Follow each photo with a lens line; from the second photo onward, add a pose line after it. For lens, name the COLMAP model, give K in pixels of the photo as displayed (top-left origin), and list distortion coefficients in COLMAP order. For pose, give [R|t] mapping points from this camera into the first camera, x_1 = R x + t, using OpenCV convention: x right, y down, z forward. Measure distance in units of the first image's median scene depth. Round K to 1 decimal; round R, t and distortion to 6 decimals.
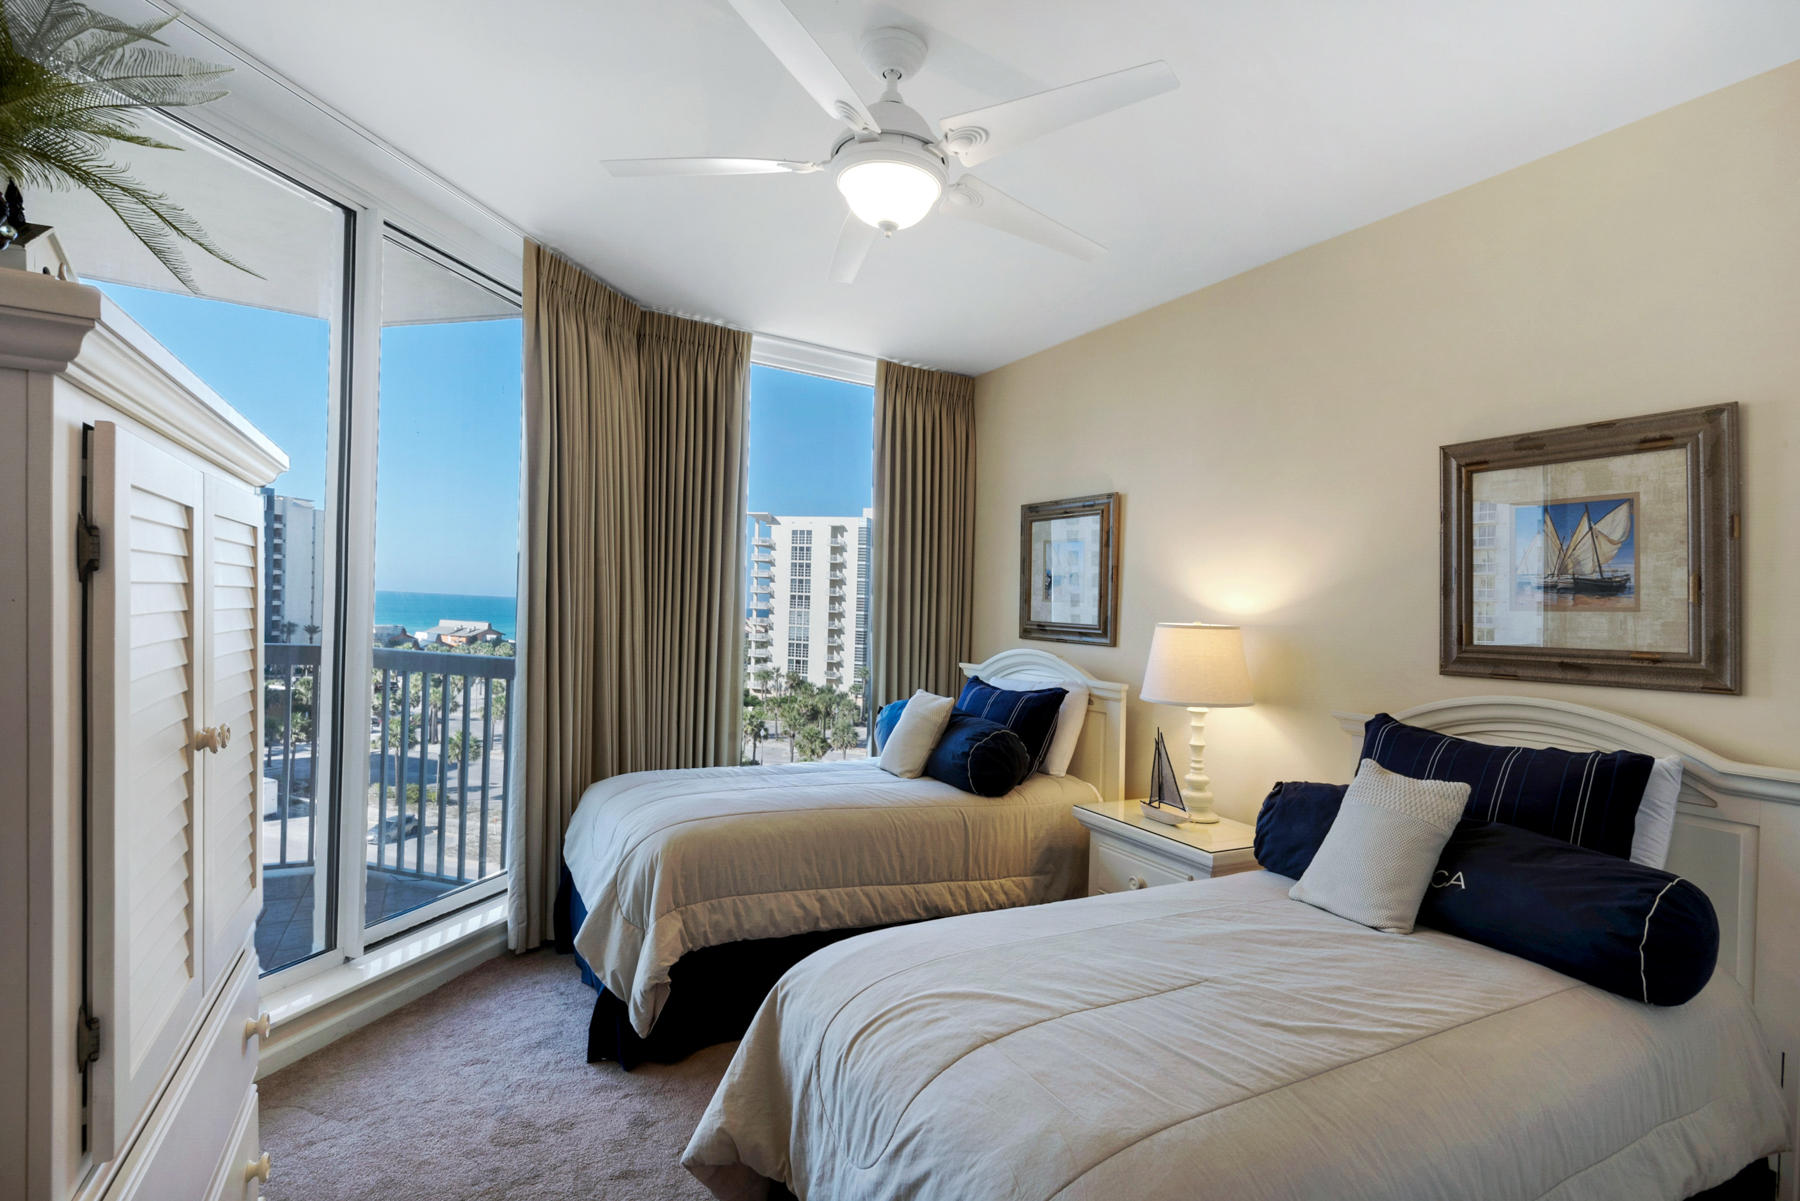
lens RADIAL K [[834.3, 0, 909.4], [0, 834.3, 571.8], [0, 0, 1]] dist [-0.002739, -0.000840]
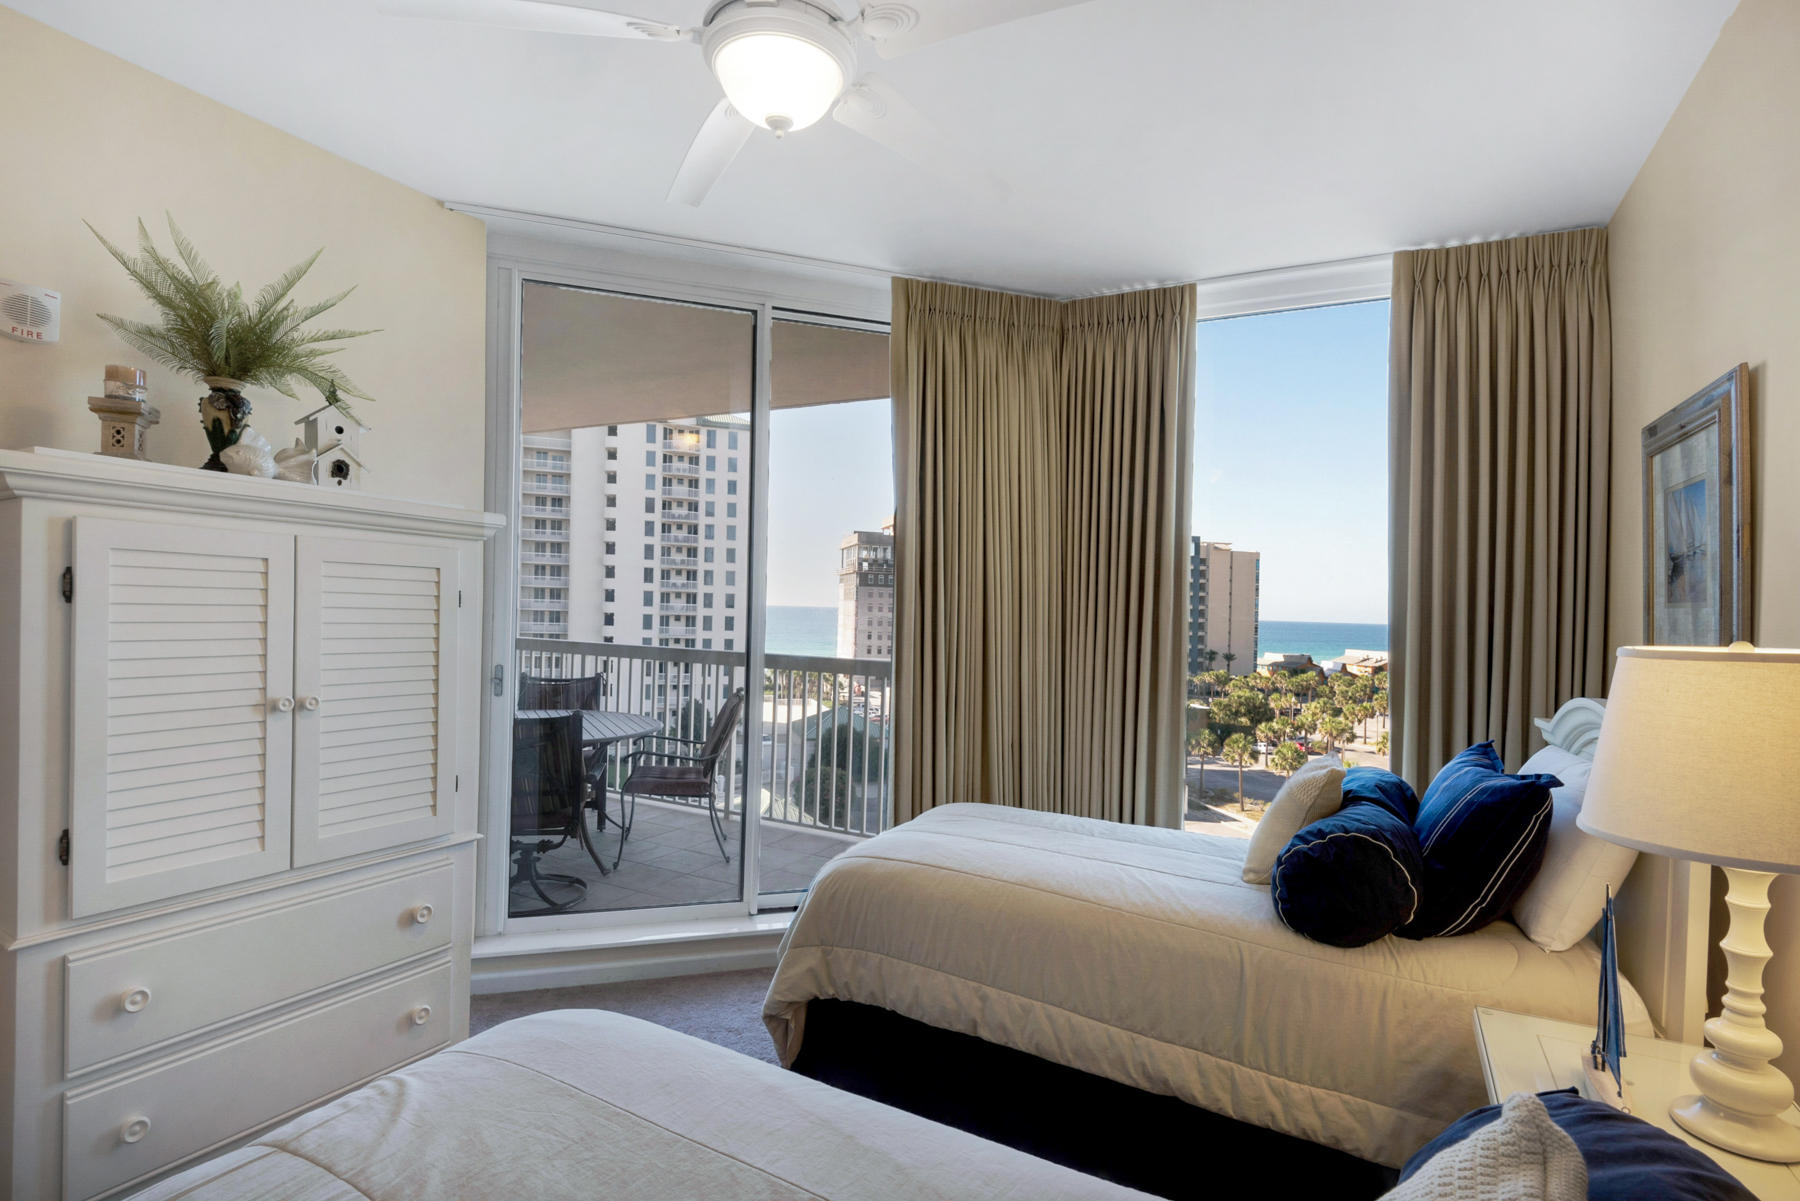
lens RADIAL K [[851.5, 0, 900.0], [0, 851.5, 600.5], [0, 0, 1]] dist [-0.017191, -0.000080]
pose [[0.538472, -0.039444, -0.841719, 0.334131], [0.039225, 0.998994, -0.021721, 0.023244], [0.841730, -0.021320, 0.539478, 0.325332]]
